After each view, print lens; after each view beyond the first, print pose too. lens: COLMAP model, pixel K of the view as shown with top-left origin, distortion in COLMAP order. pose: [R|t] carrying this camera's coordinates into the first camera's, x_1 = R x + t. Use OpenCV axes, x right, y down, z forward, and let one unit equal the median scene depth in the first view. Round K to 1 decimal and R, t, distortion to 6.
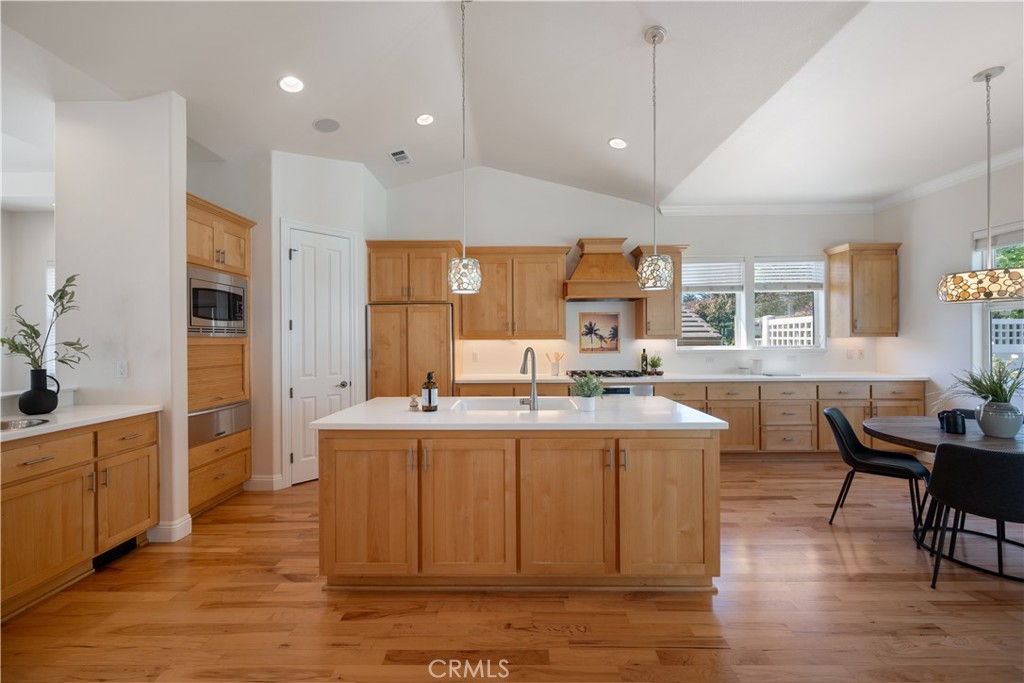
lens RADIAL K [[400.5, 0, 514.0], [0, 400.5, 340.1], [0, 0, 1]] dist [0.000291, 0.000188]
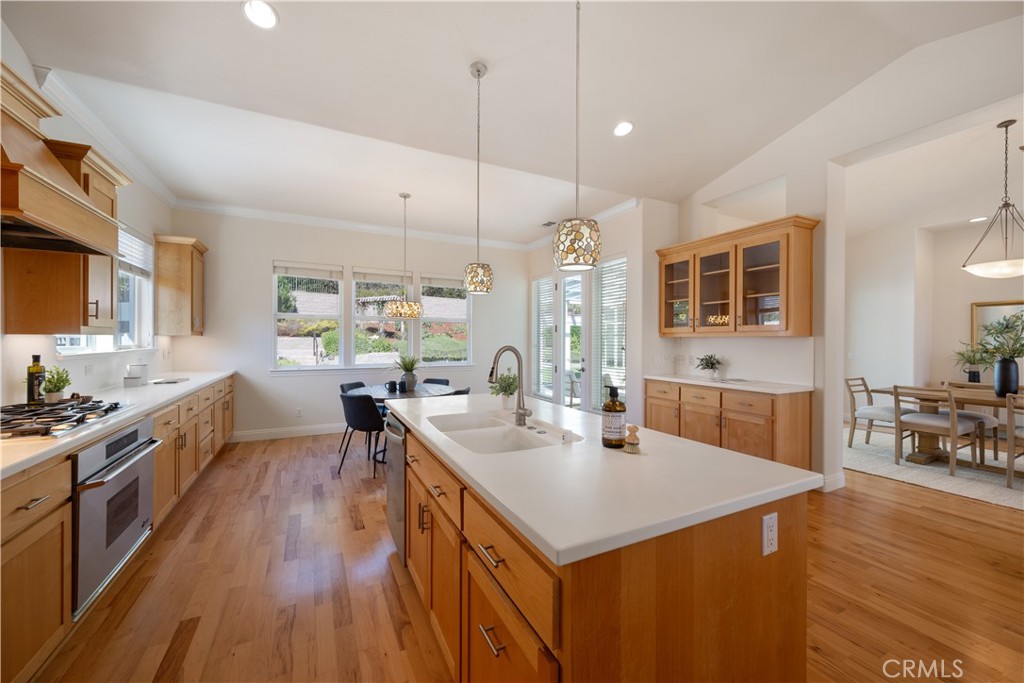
lens RADIAL K [[400.5, 0, 516.9], [0, 400.5, 338.0], [0, 0, 1]] dist [0.000291, 0.000188]
pose [[-0.464333, 0.005594, 0.885643, -0.405127], [-0.001052, 0.999976, -0.006868, 0.004253], [-0.885660, -0.004121, -0.464315, 0.813895]]
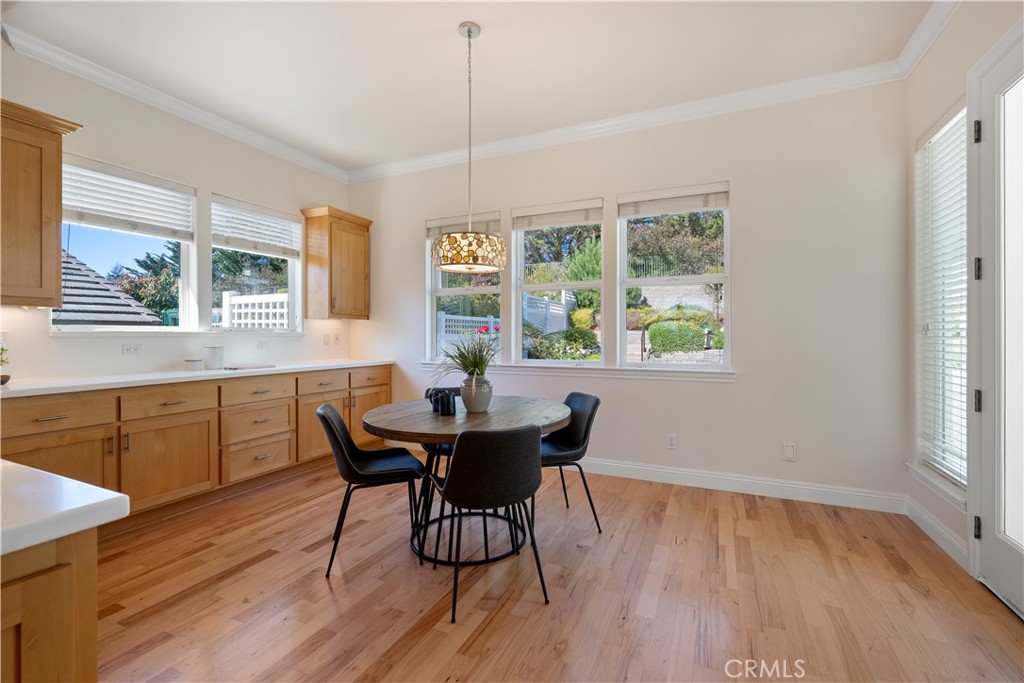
lens RADIAL K [[442.7, 0, 515.1], [0, 442.7, 336.7], [0, 0, 1]] dist [0.000854, -0.001246]
pose [[0.415229, 0.003700, 0.909710, 0.162905], [-0.001278, 0.999993, -0.003484, 0.037532], [-0.909716, 0.000284, 0.415231, 0.272837]]
